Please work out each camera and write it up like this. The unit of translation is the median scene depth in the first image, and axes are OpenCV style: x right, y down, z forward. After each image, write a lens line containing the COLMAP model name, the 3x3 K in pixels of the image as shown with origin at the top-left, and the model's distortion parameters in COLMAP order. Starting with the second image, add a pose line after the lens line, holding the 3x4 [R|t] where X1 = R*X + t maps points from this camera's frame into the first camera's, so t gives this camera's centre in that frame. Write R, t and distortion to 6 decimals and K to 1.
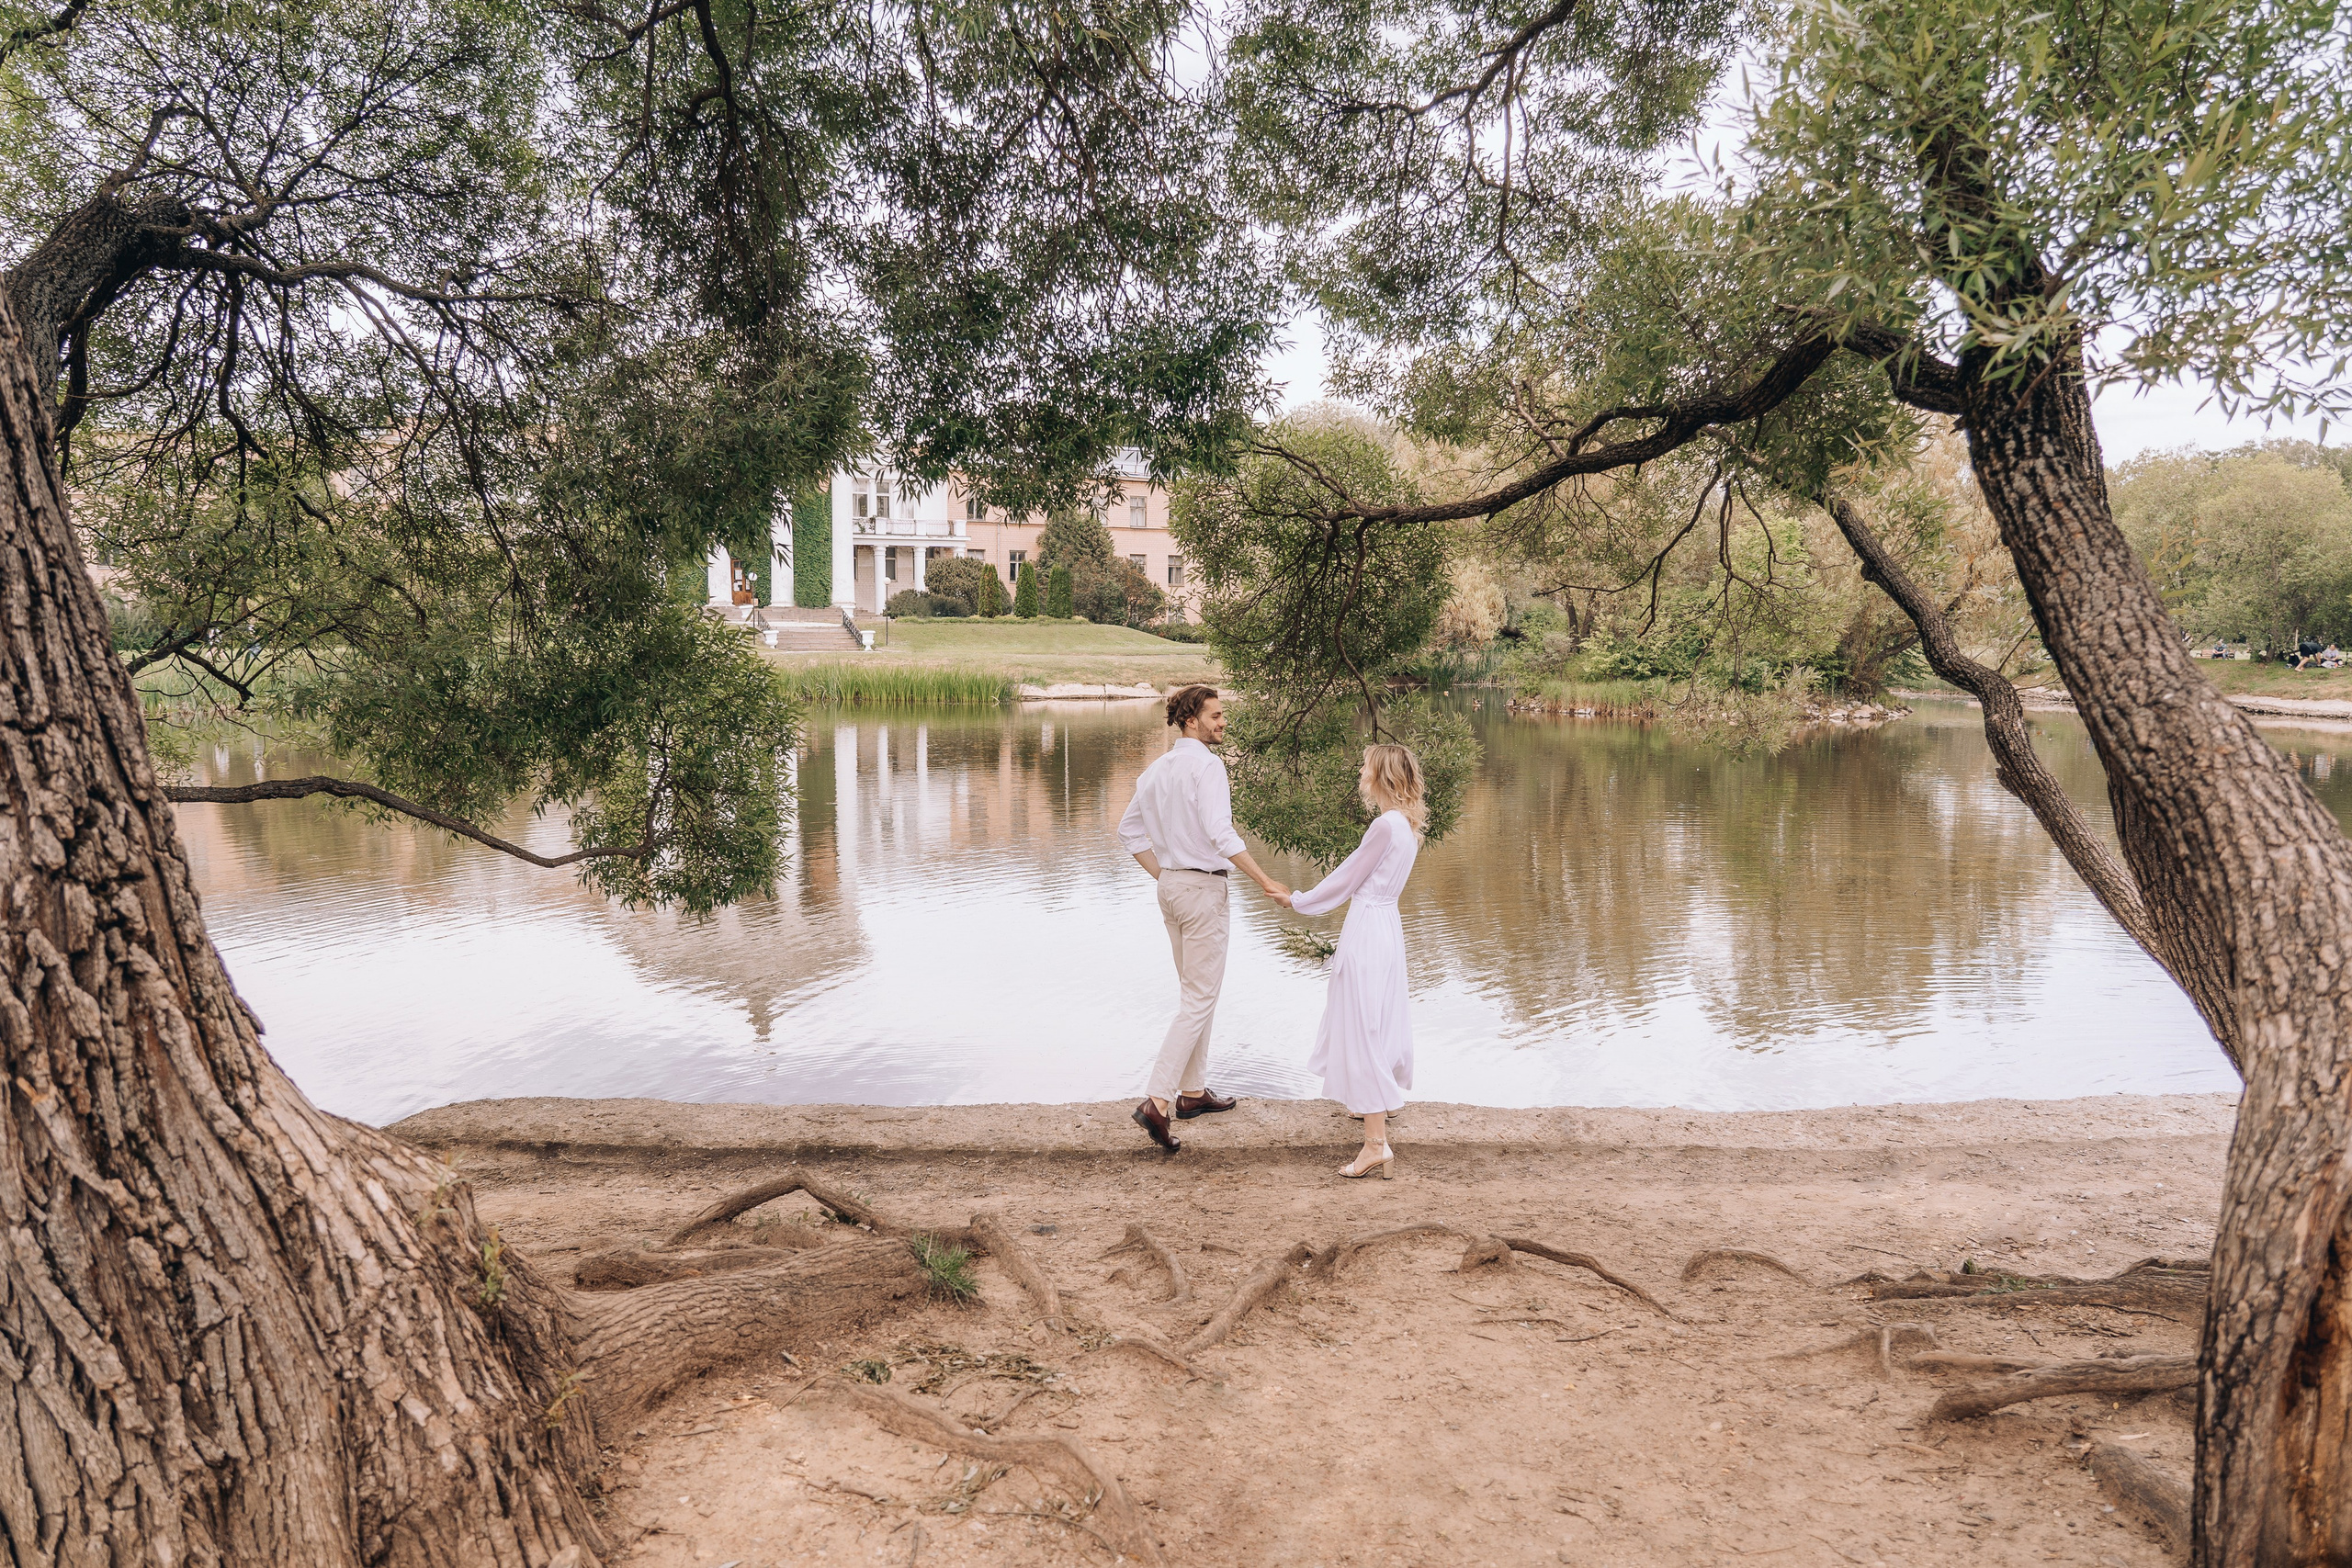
lens RADIAL K [[1646.8, 0, 1176.0], [0, 1646.8, 784.0], [0, 0, 1]] dist [-0.012770, -0.003144]
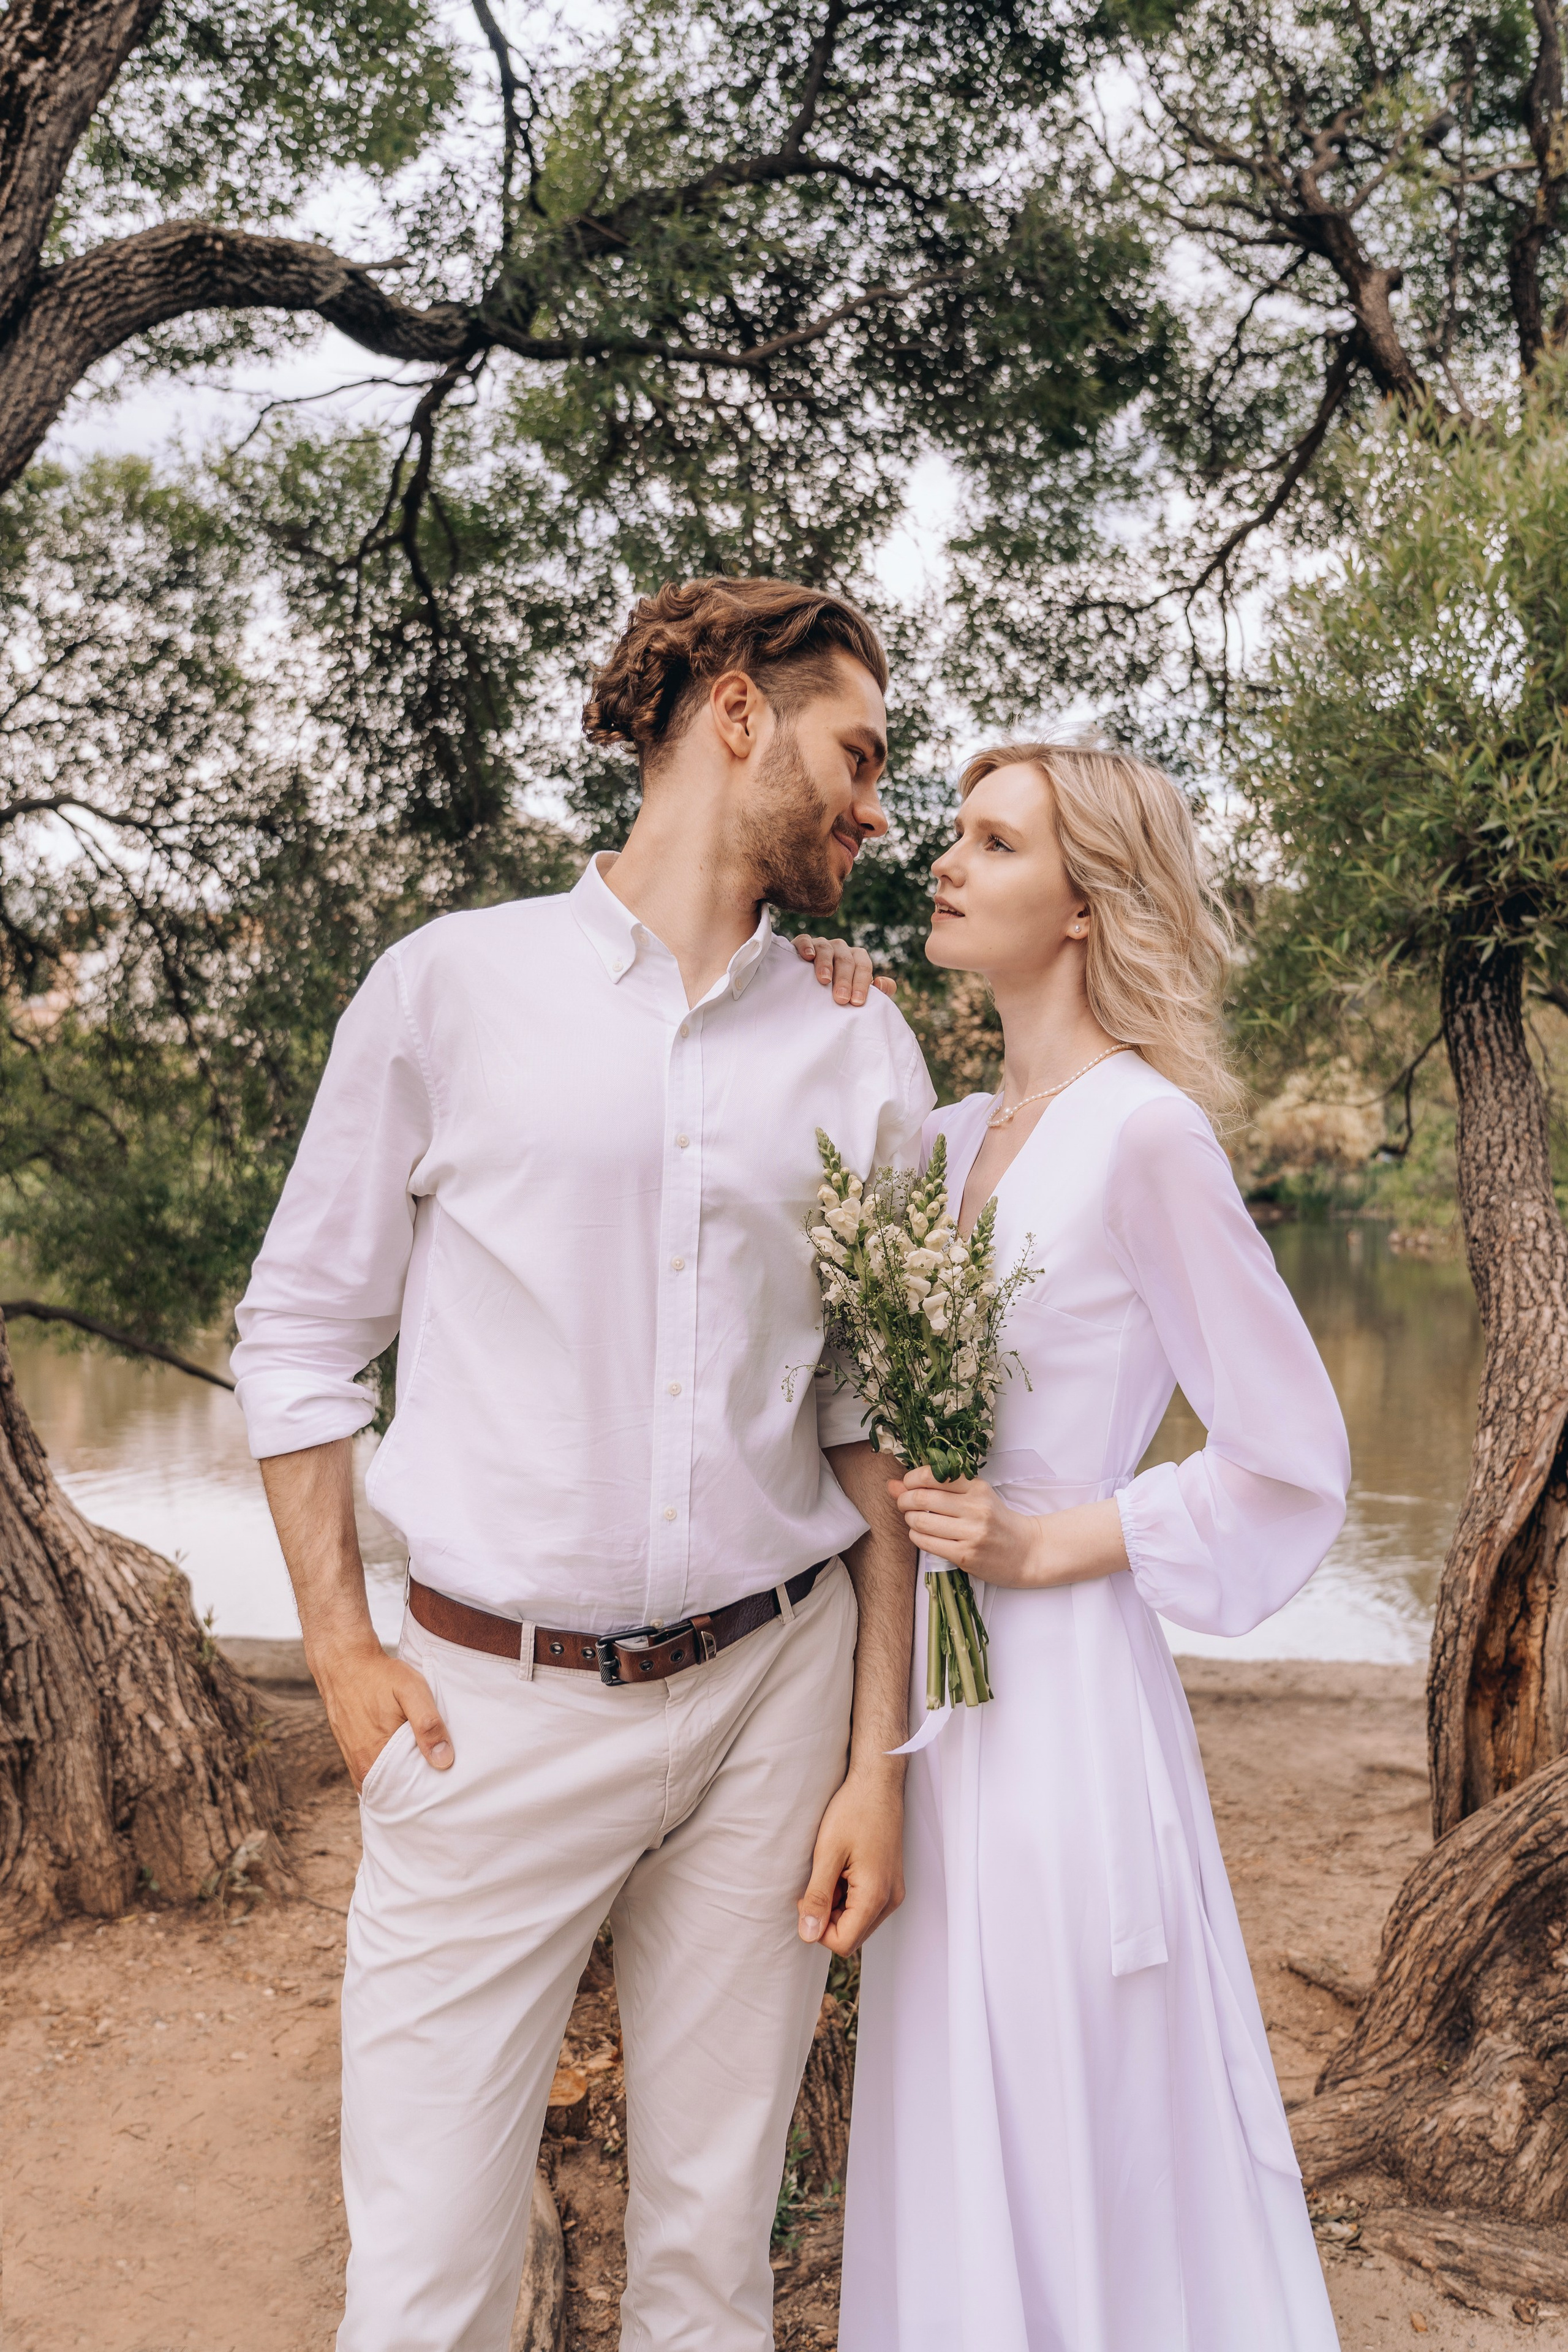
lens RADIAL K [[1982.9, 0, 784.0], [0, 1982.9, 1176.0], [0, 0, 1]] dist [0.009153, 0.009751]
pose [[0.995304, -0.007037, -0.096547, 0.047181], [-0.000746, 0.996767, -0.080341, 0.012263], [0.096801, 0.080035, 0.992081, -0.132925]]
